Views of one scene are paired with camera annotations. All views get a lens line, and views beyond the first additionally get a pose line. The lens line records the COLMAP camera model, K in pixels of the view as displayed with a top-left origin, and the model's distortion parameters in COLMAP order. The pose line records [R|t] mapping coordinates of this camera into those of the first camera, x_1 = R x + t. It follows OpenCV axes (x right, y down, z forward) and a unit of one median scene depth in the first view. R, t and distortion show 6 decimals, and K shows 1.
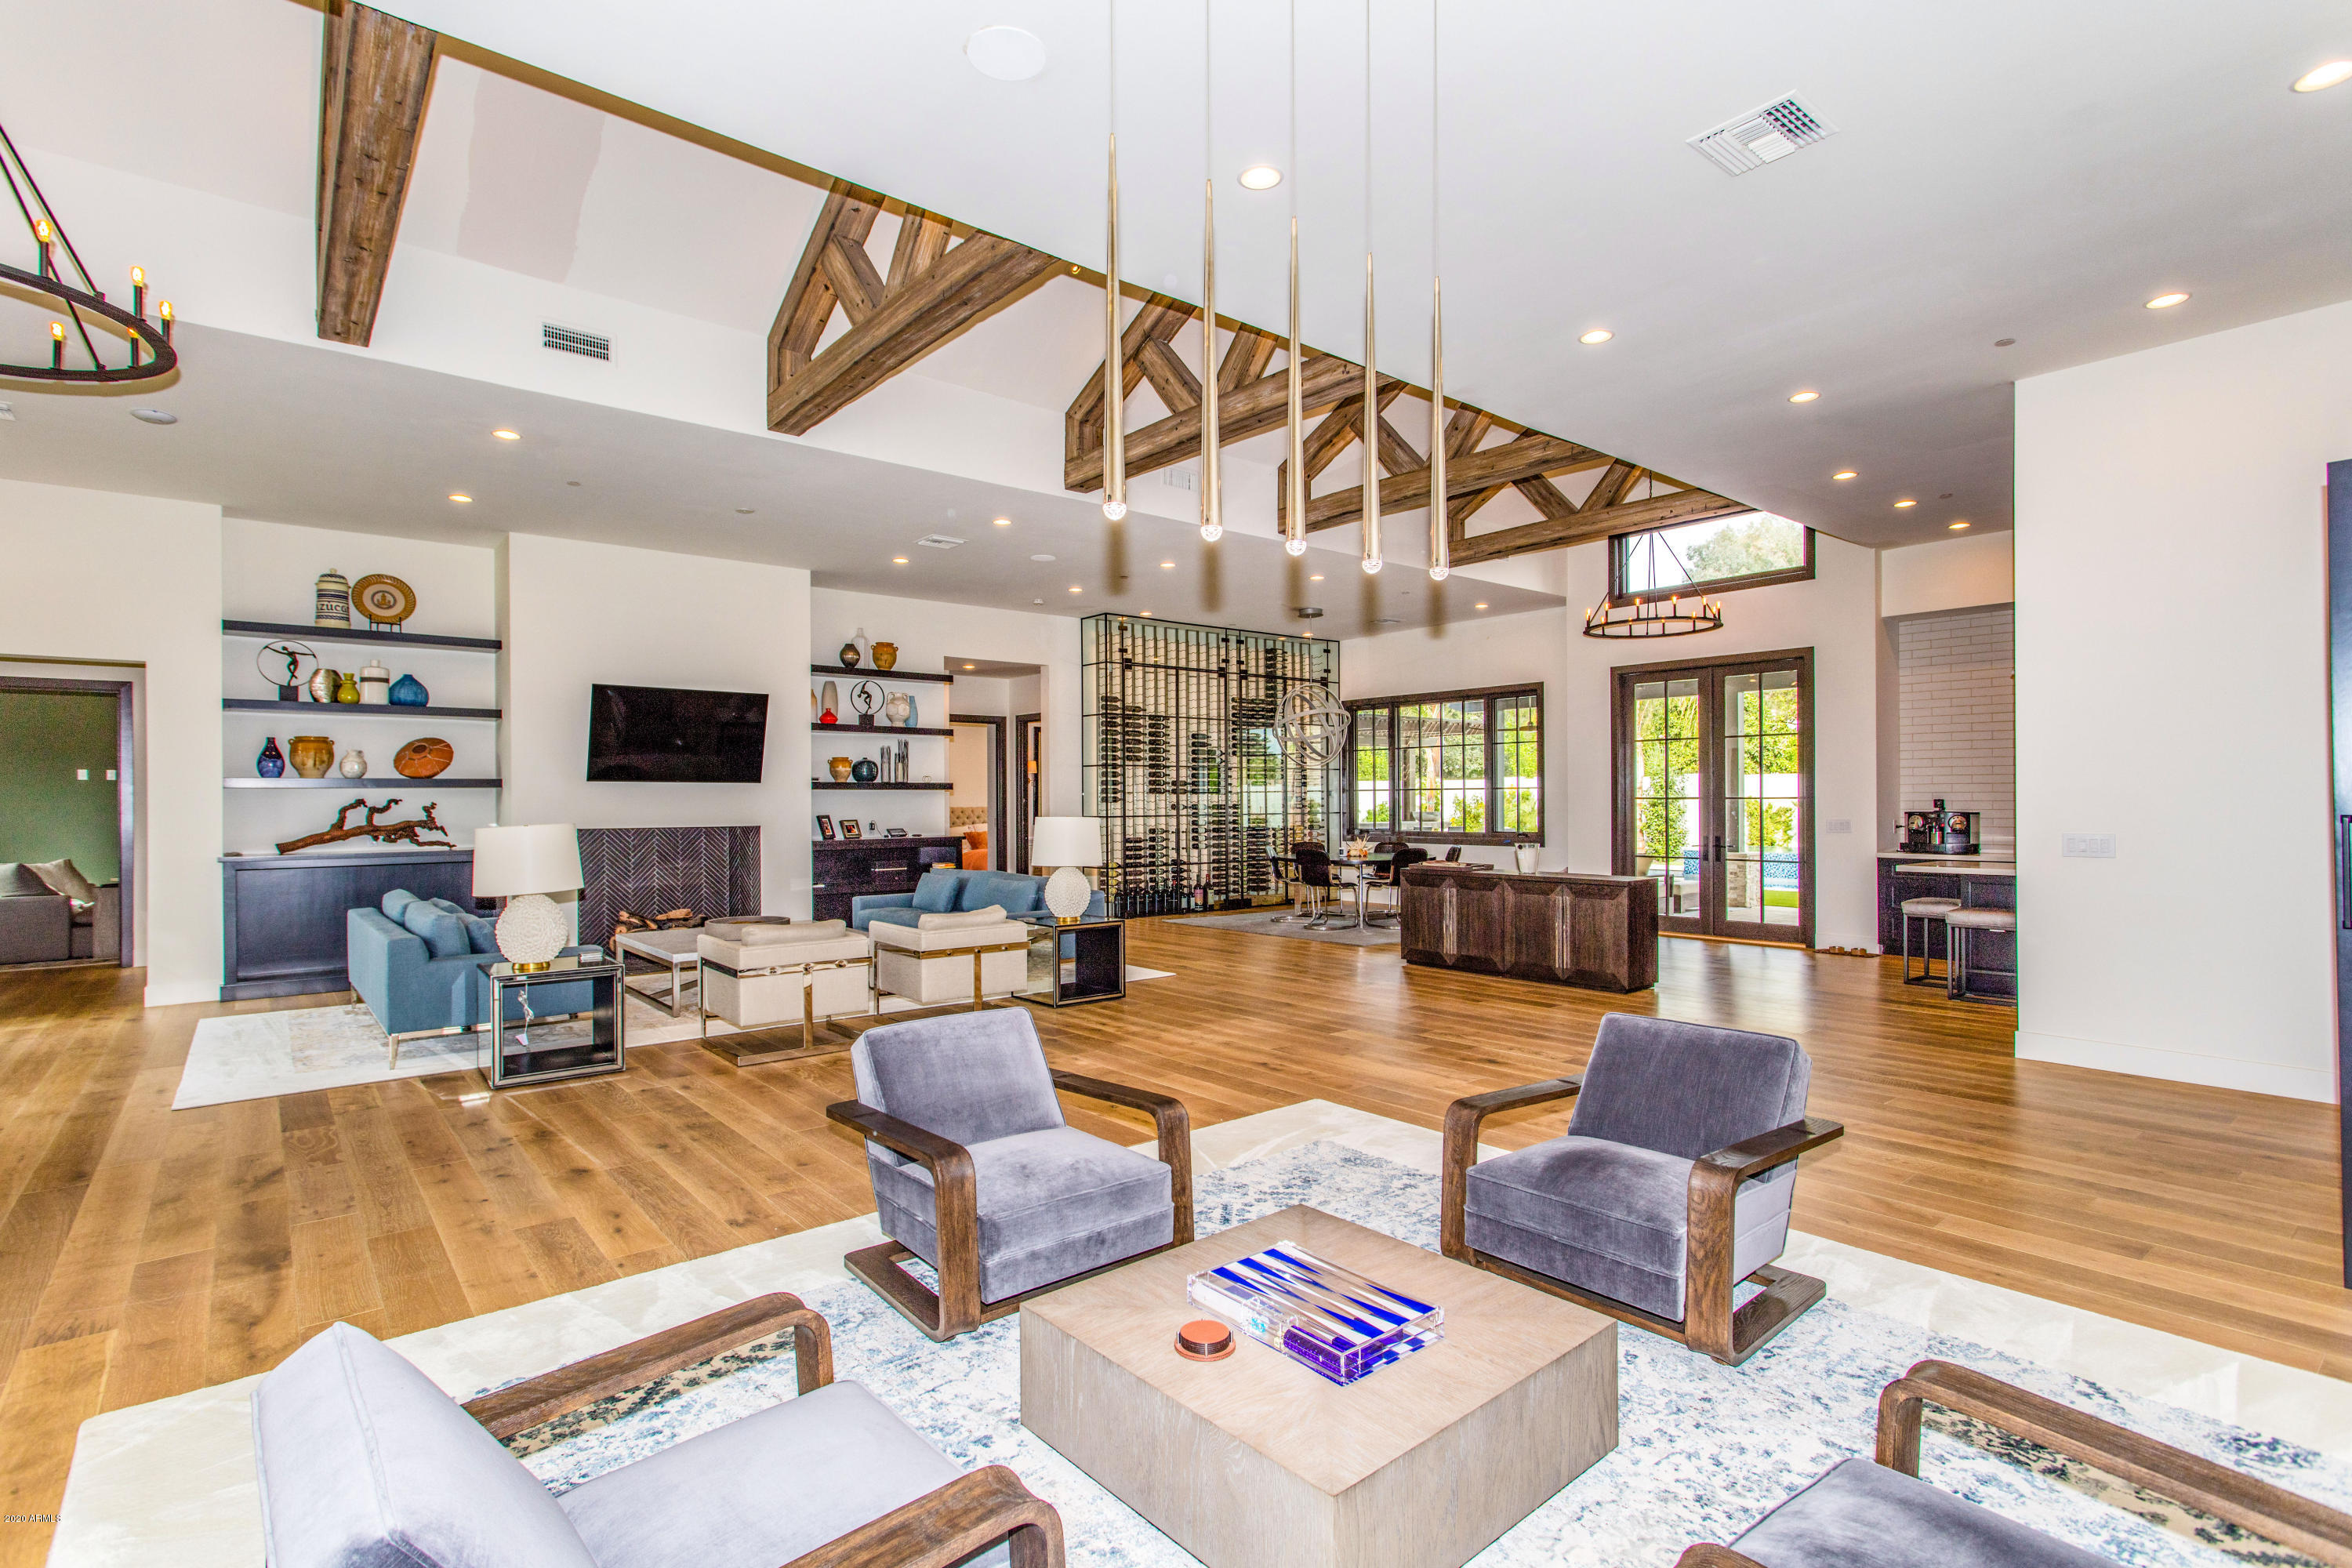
lens RADIAL K [[1131.6, 0, 1154.3], [0, 1131.6, 791.5], [0, 0, 1]] dist [0.011874, -0.002345]
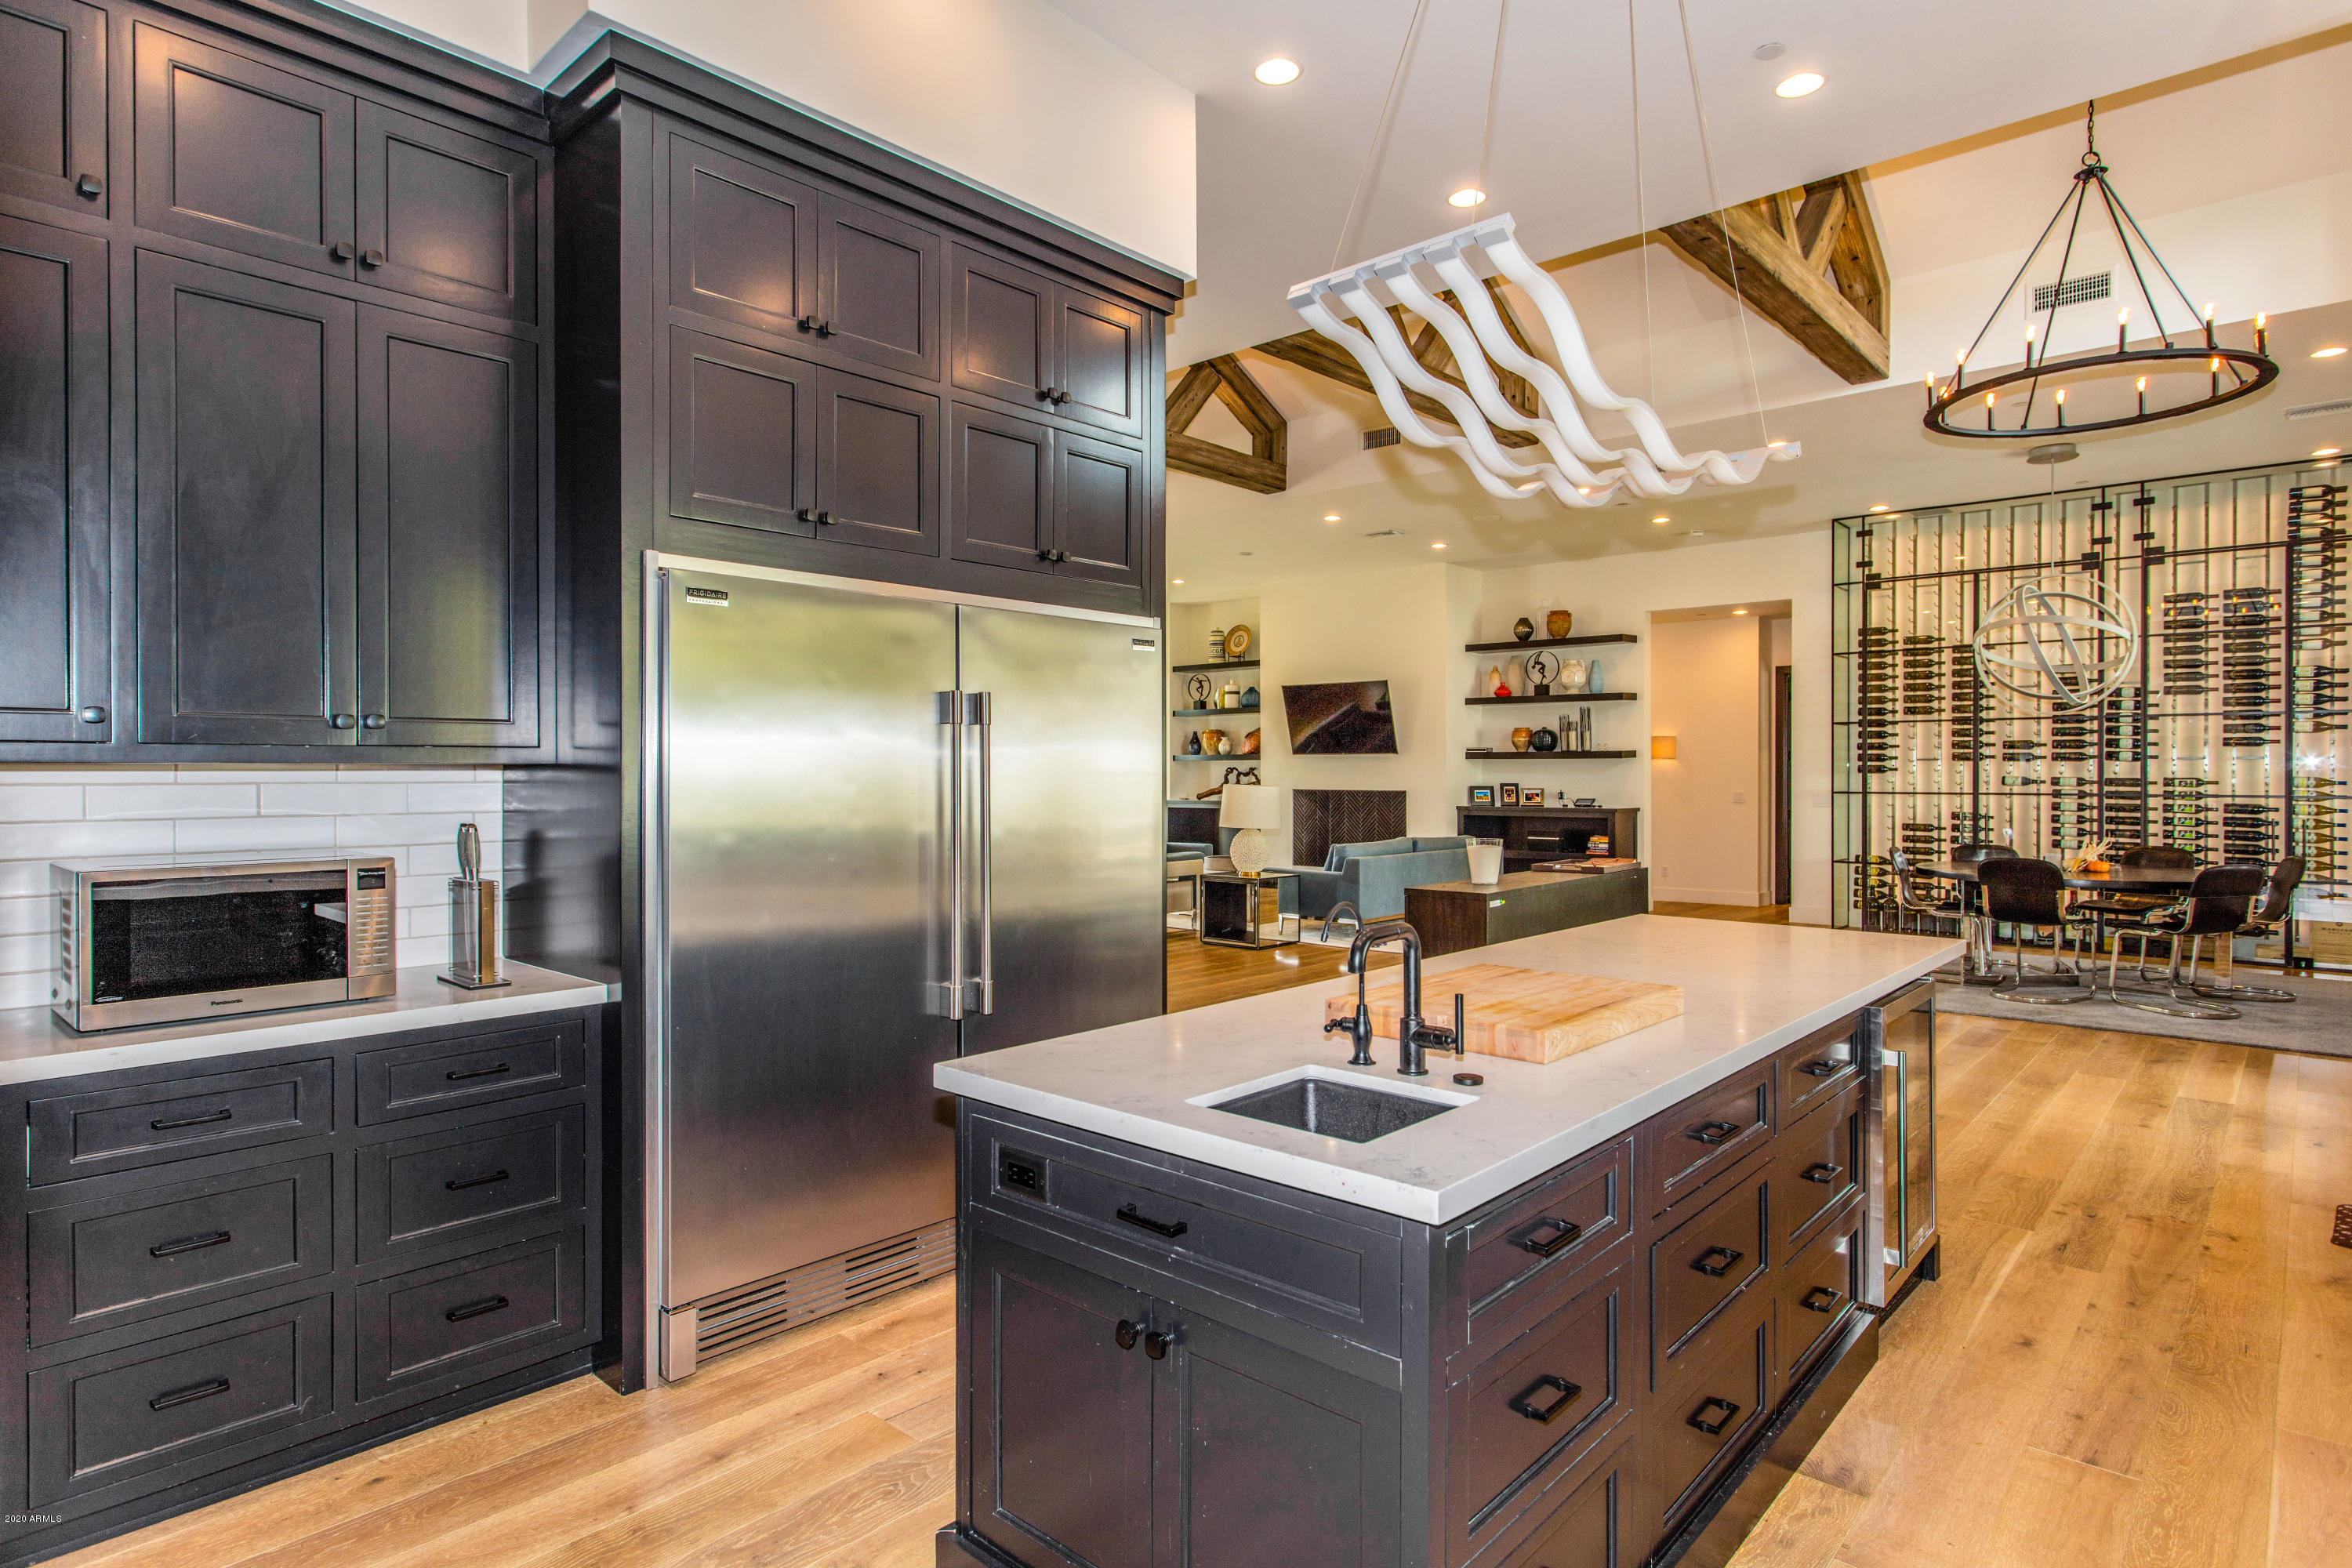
lens RADIAL K [[1243.5, 0, 1177.0], [0, 1243.5, 770.5], [0, 0, 1]] dist [0.006485, 0.000732]
pose [[0.164532, 0.005840, -0.986354, 0.964184], [0.008341, 0.999938, 0.007312, -0.002173], [0.986336, -0.009430, 0.164473, 0.598634]]
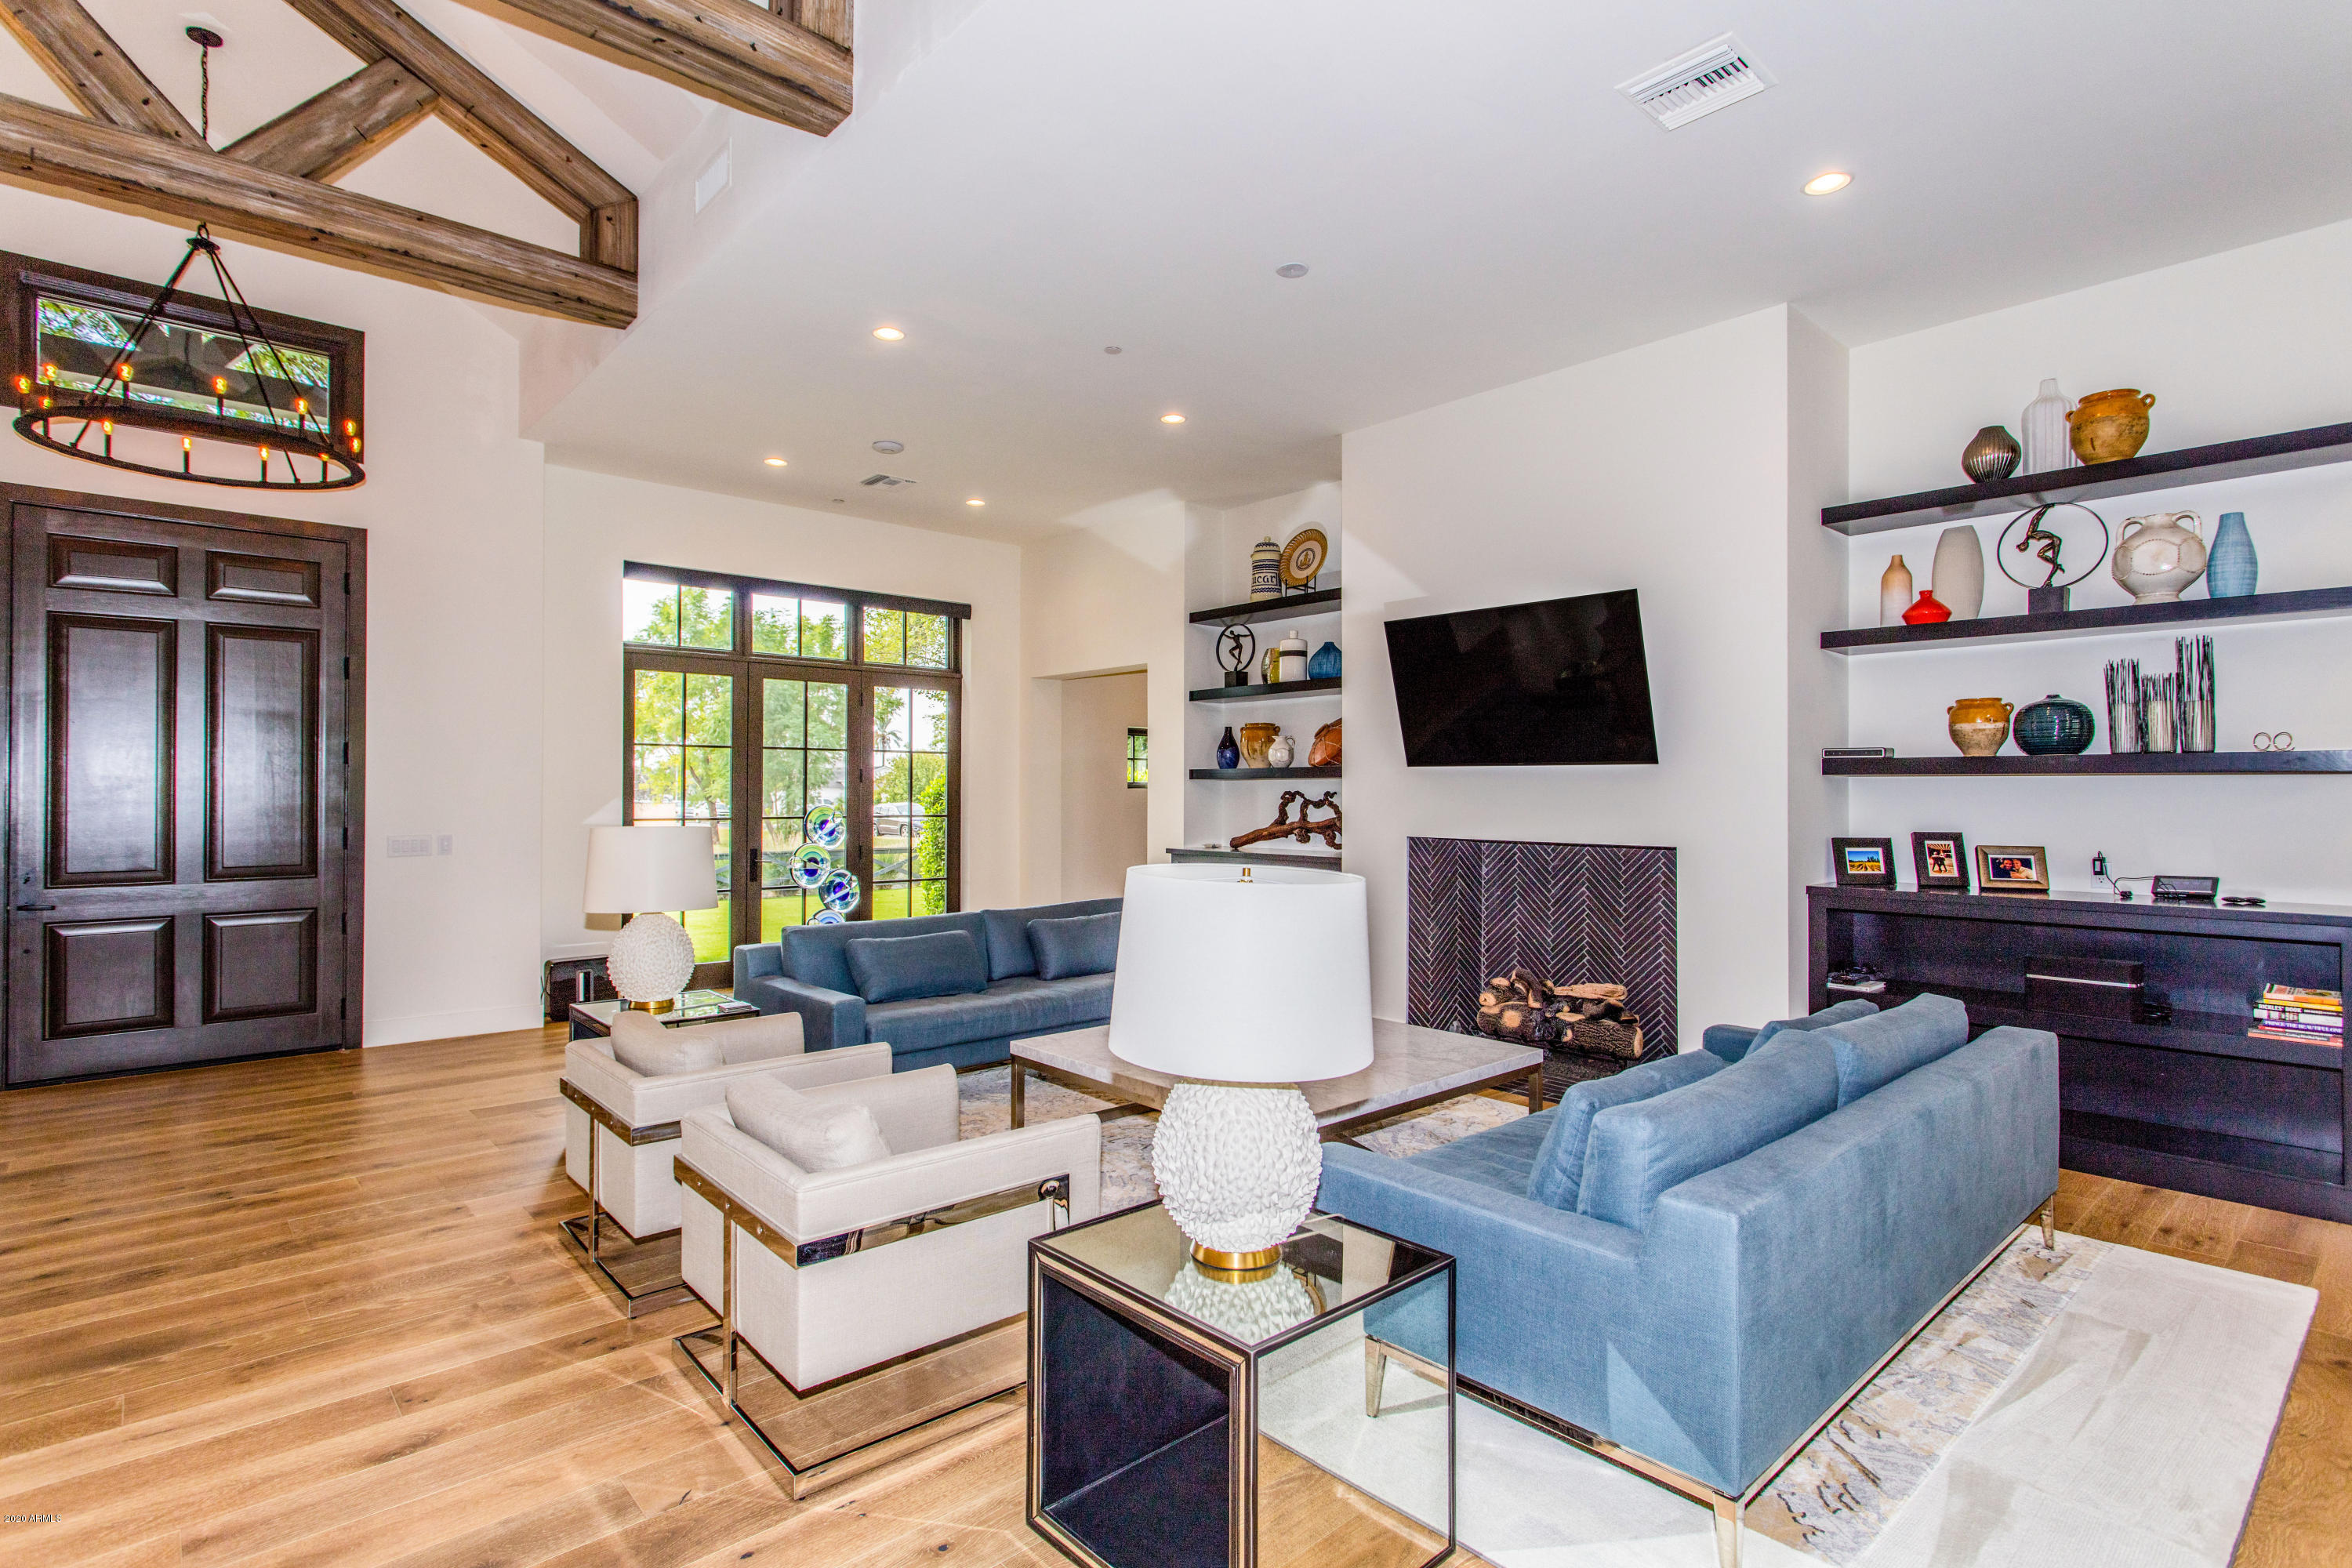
lens RADIAL K [[1131.6, 0, 1167.1], [0, 1131.6, 779.7], [0, 0, 1]] dist [0.011874, -0.002345]
pose [[0.062926, -0.006097, -0.998000, 0.160526], [0.003340, 0.999977, -0.005899, 0.002420], [0.998013, -0.002962, 0.062945, 0.801146]]
